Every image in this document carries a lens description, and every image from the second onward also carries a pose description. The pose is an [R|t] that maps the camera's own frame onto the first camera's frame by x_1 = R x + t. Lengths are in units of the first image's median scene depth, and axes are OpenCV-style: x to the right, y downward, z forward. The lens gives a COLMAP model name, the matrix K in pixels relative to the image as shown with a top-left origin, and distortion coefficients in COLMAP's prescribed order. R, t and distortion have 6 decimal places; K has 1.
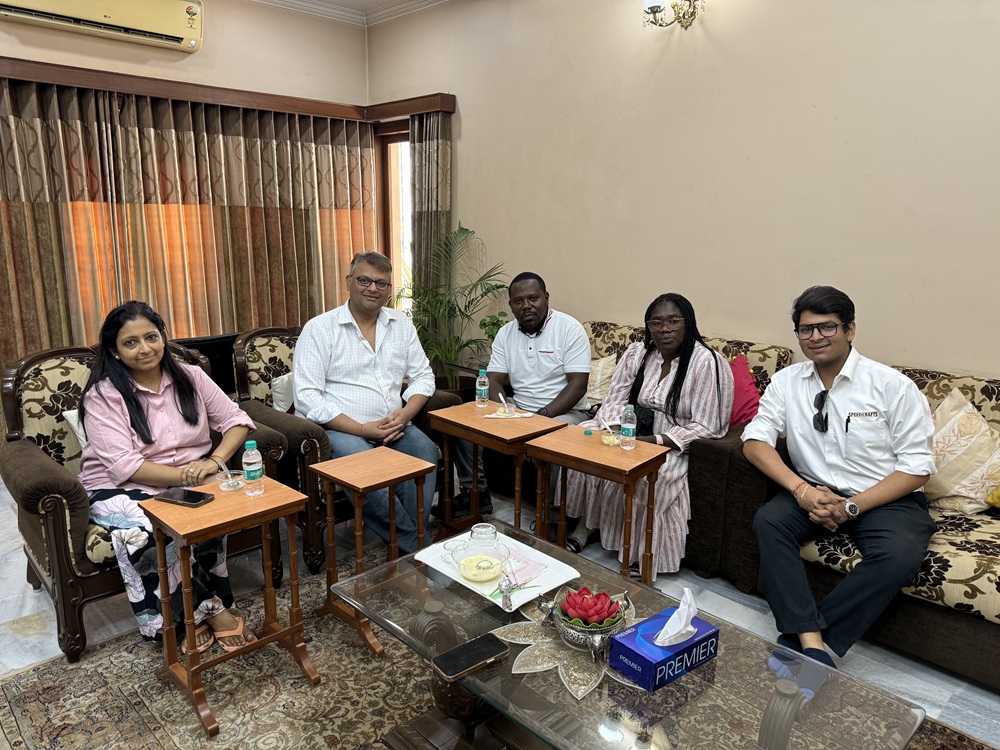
lens RADIAL K [[711.2, 0, 500.0], [0, 711.2, 375.0], [0, 0, 1]] dist [0.046143, -0.079819]
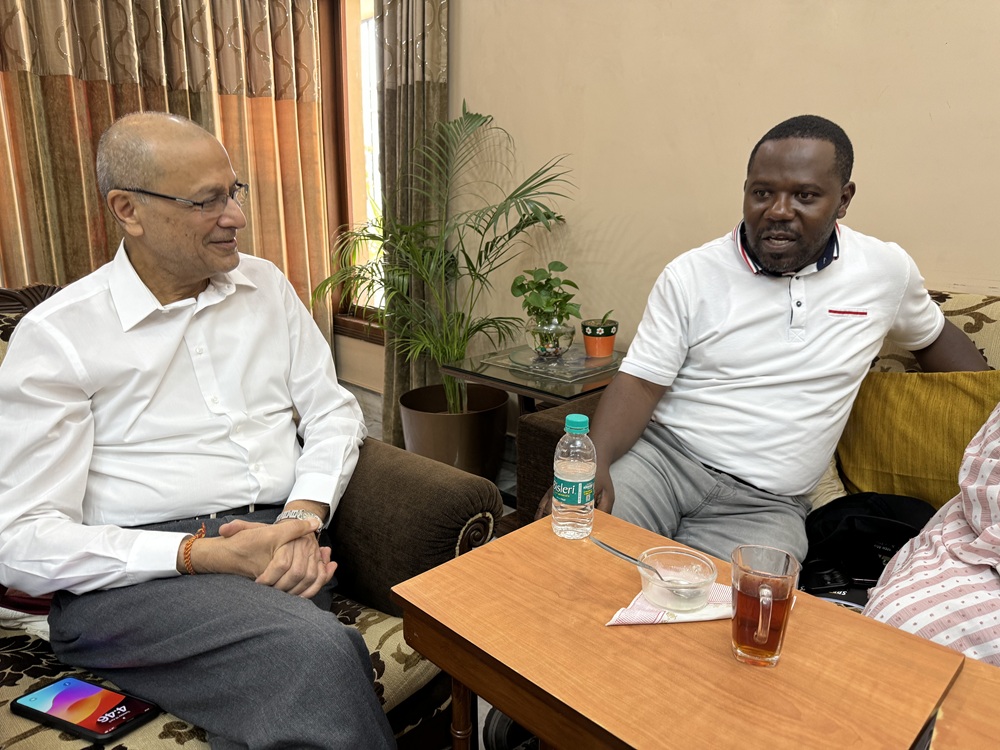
lens RADIAL K [[707.1, 0, 514.2], [0, 707.1, 374.8], [0, 0, 1]] dist [-0.021752, -0.005029]
pose [[0.999203, -0.008945, 0.038899, -0.042438], [0.007774, 0.999515, 0.030153, -0.022313], [-0.039150, -0.029826, 0.998788, 0.460278]]
